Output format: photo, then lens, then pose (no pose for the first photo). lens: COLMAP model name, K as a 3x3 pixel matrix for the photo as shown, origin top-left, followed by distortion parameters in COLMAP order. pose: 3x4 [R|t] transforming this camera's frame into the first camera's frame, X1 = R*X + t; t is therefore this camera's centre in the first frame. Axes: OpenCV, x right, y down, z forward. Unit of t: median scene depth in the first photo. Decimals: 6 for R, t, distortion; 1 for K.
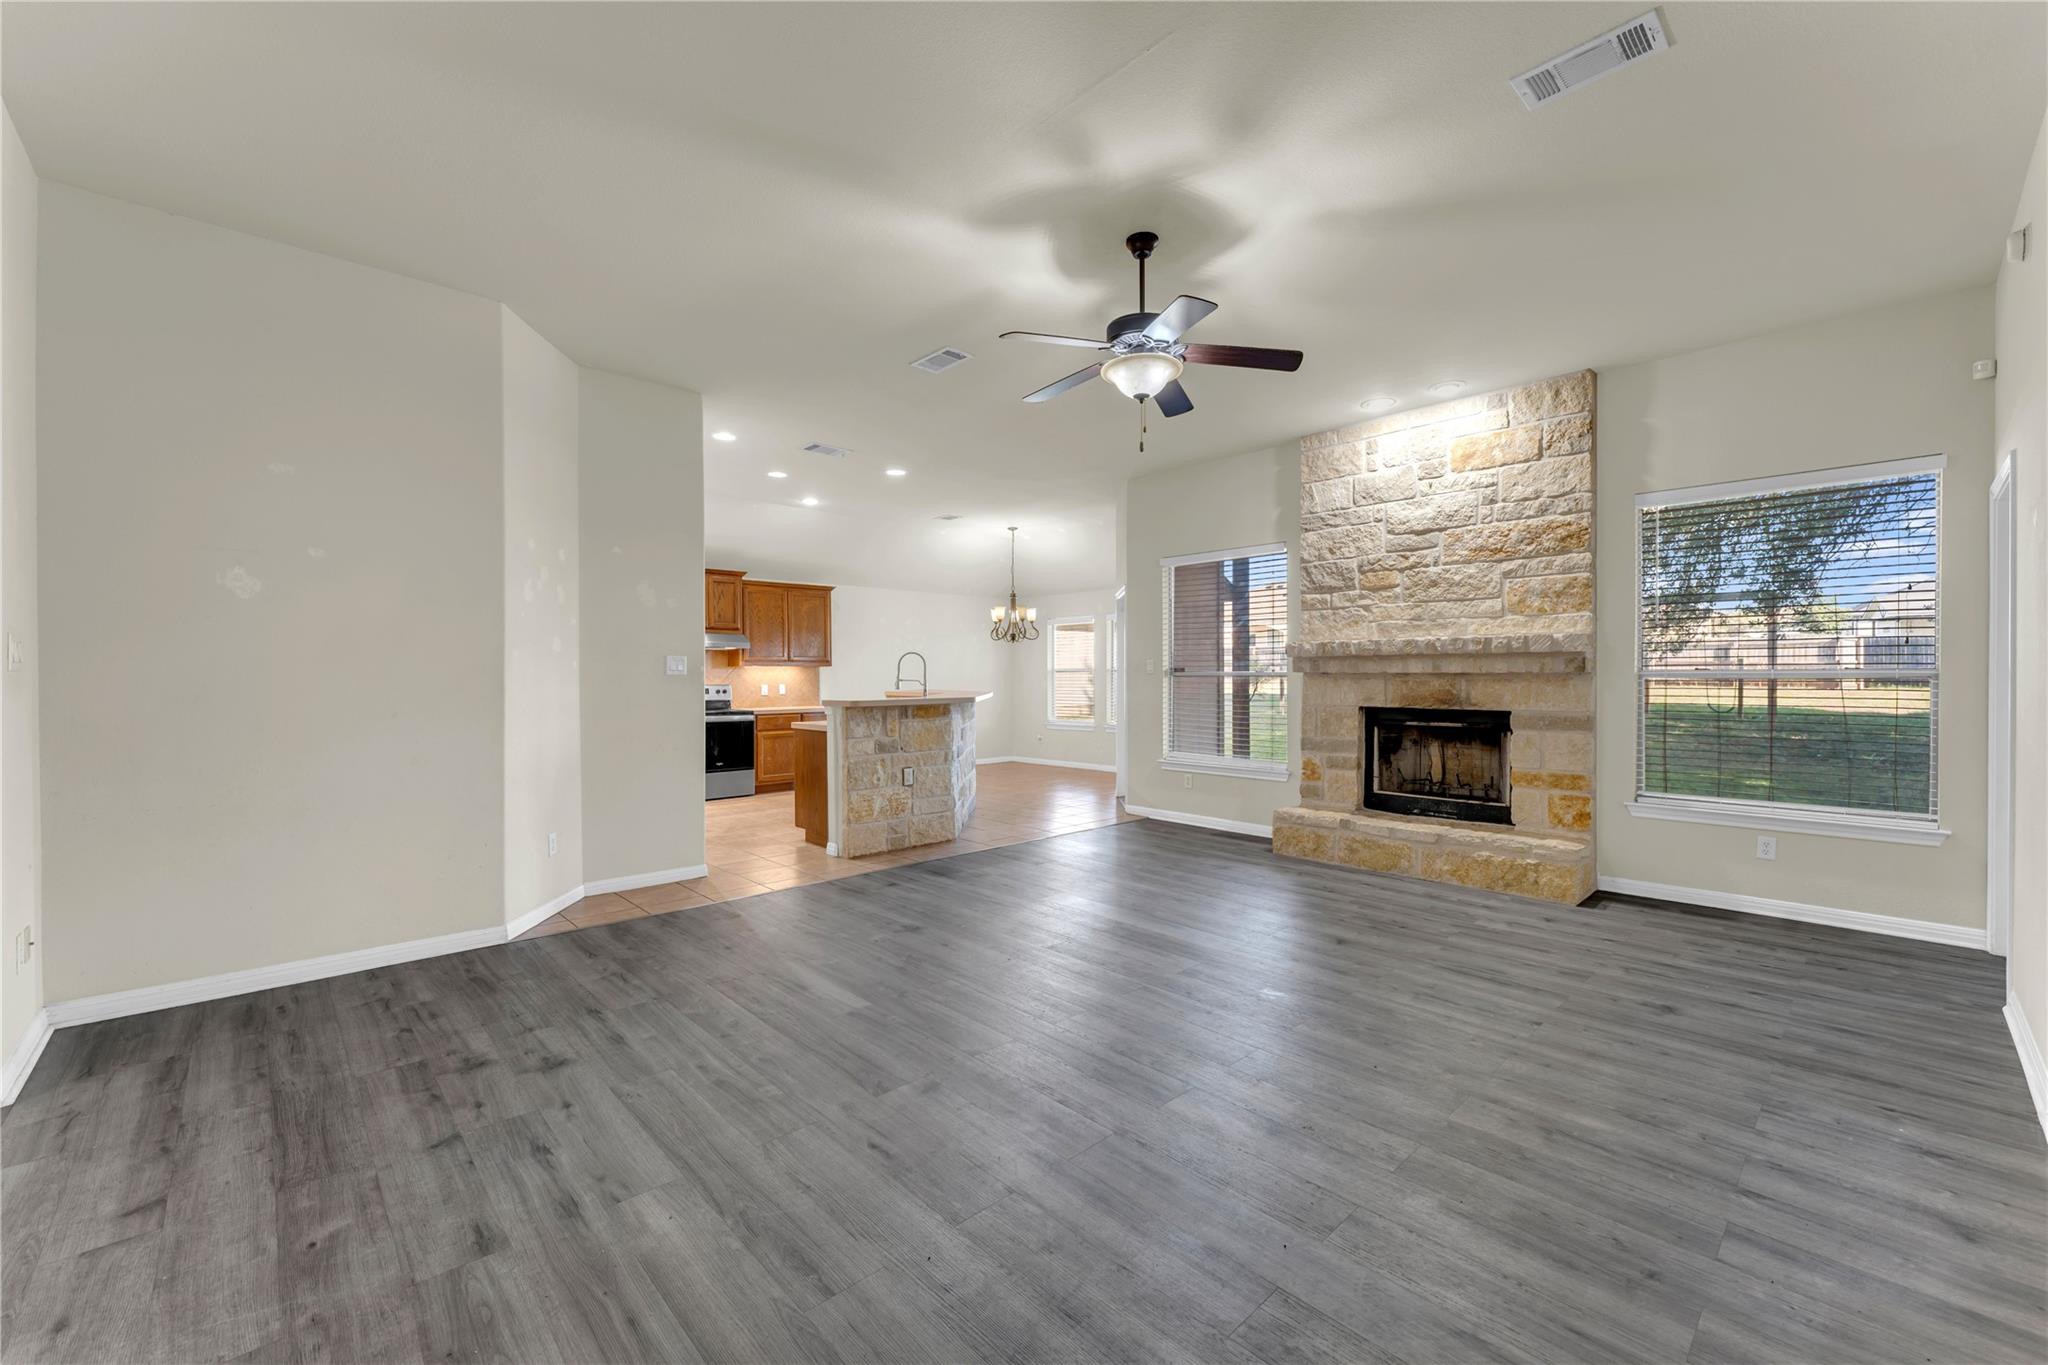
lens RADIAL K [[817.9, 0, 1035.6], [0, 817.9, 675.5], [0, 0, 1]] dist [0.002080, -0.000798]
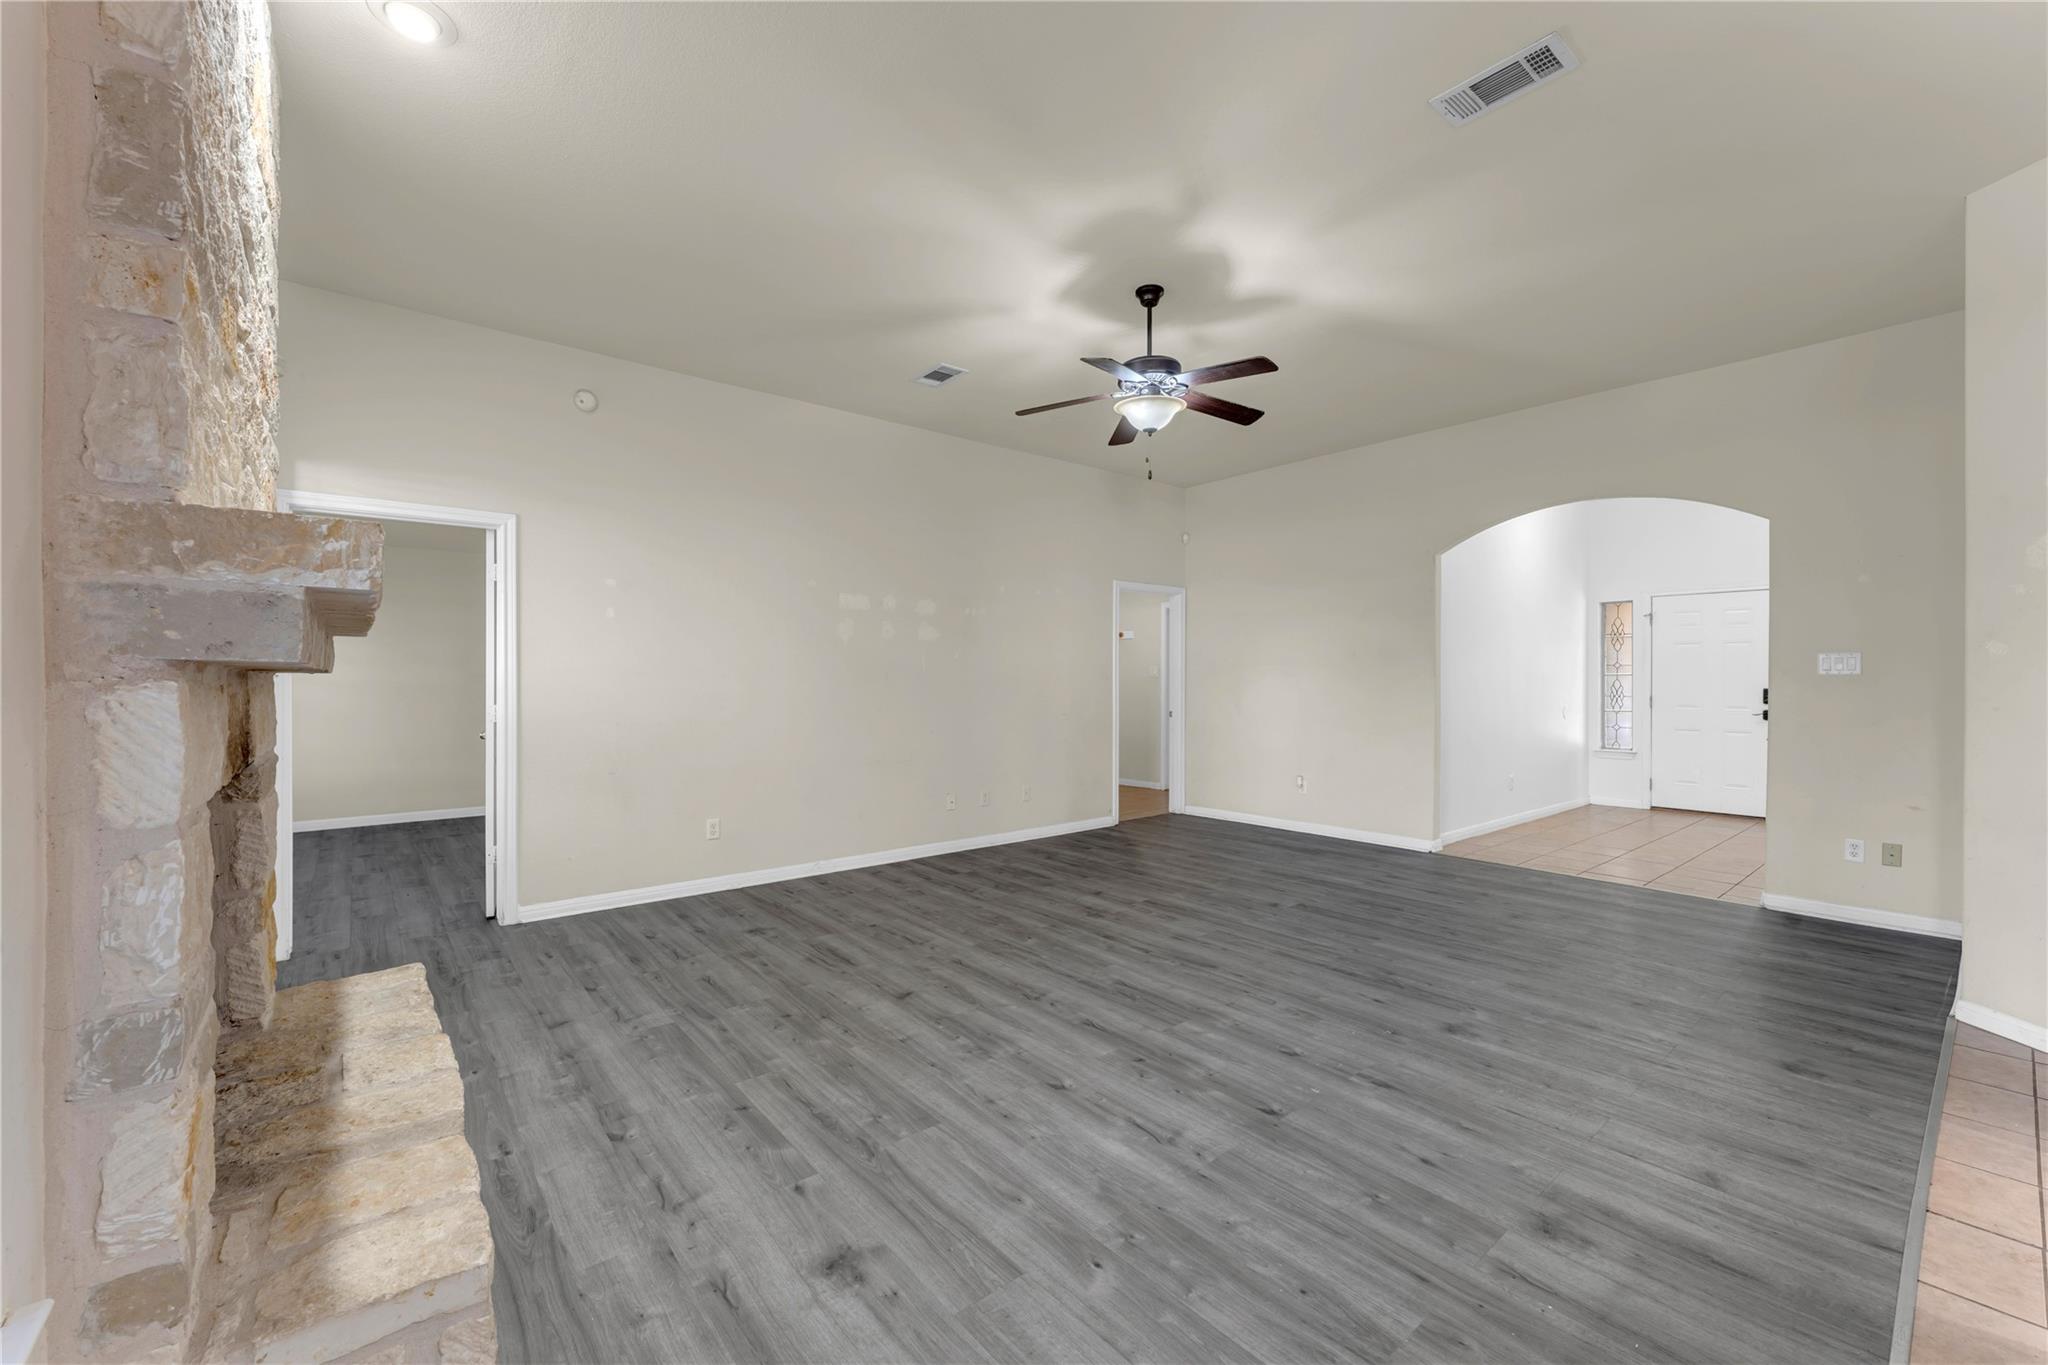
lens RADIAL K [[817.9, 0, 1013.6], [0, 817.9, 682.0], [0, 0, 1]] dist [0.002080, -0.000798]
pose [[-0.995657, -0.000005, 0.093099, 0.131440], [0.000126, 0.999999, 0.001408, 0.000509], [-0.093099, 0.001413, -0.995656, 1.320903]]
